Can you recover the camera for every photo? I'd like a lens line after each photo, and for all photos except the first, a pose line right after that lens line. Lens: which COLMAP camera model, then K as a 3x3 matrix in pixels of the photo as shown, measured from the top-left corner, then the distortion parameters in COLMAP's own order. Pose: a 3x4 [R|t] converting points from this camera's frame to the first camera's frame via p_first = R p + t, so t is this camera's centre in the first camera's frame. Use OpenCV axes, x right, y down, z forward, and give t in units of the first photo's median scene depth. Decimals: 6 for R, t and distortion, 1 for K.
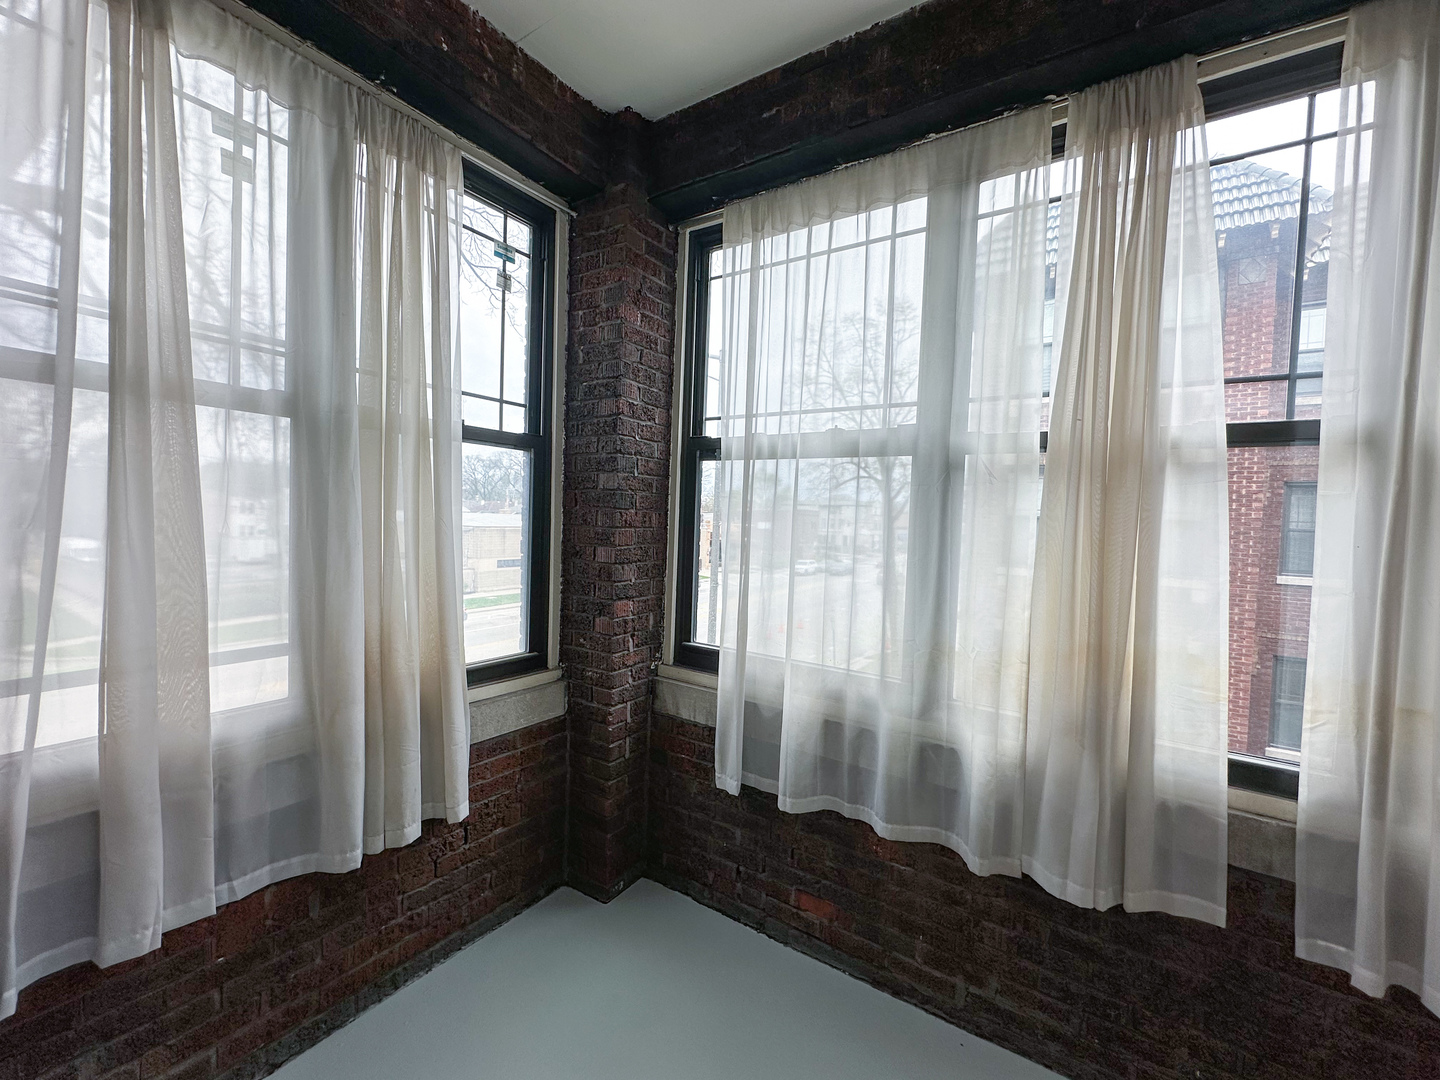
lens RADIAL K [[571.2, 0, 710.4], [0, 571.2, 538.4], [0, 0, 1]] dist [-0.000995, 0.000349]
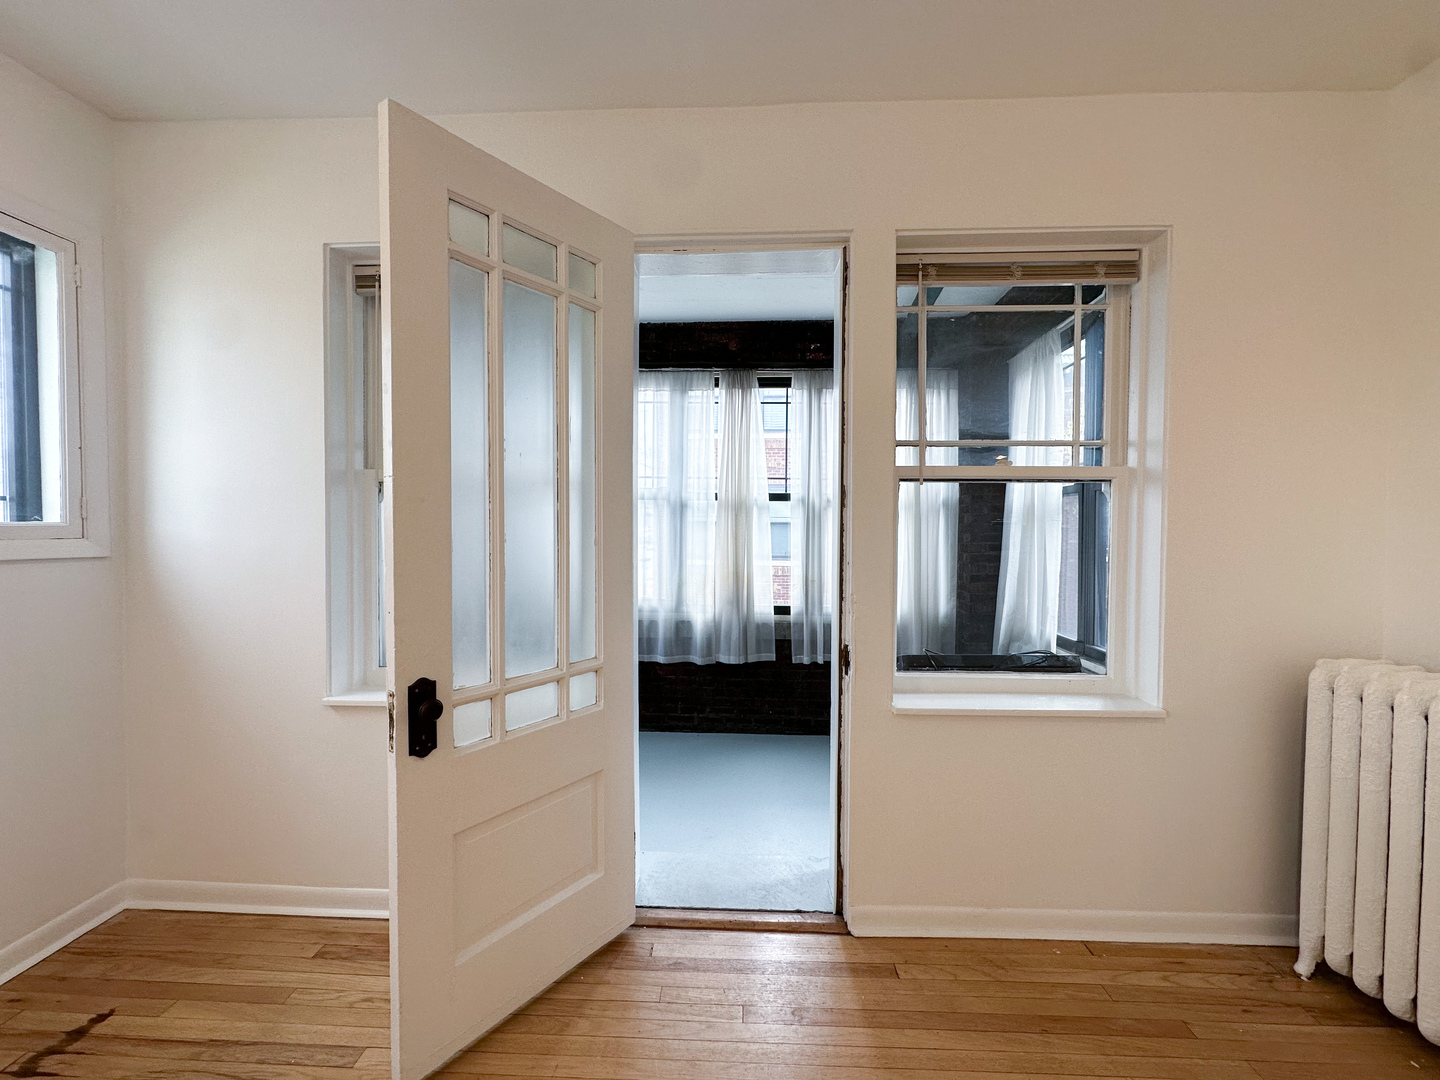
lens RADIAL K [[571.2, 0, 722.5], [0, 571.2, 540.5], [0, 0, 1]] dist [-0.000995, 0.000349]
pose [[0.853060, -0.038018, 0.520426, -0.824260], [0.040014, 0.999172, 0.007402, 0.013813], [-0.520276, 0.014510, 0.853875, -1.348142]]
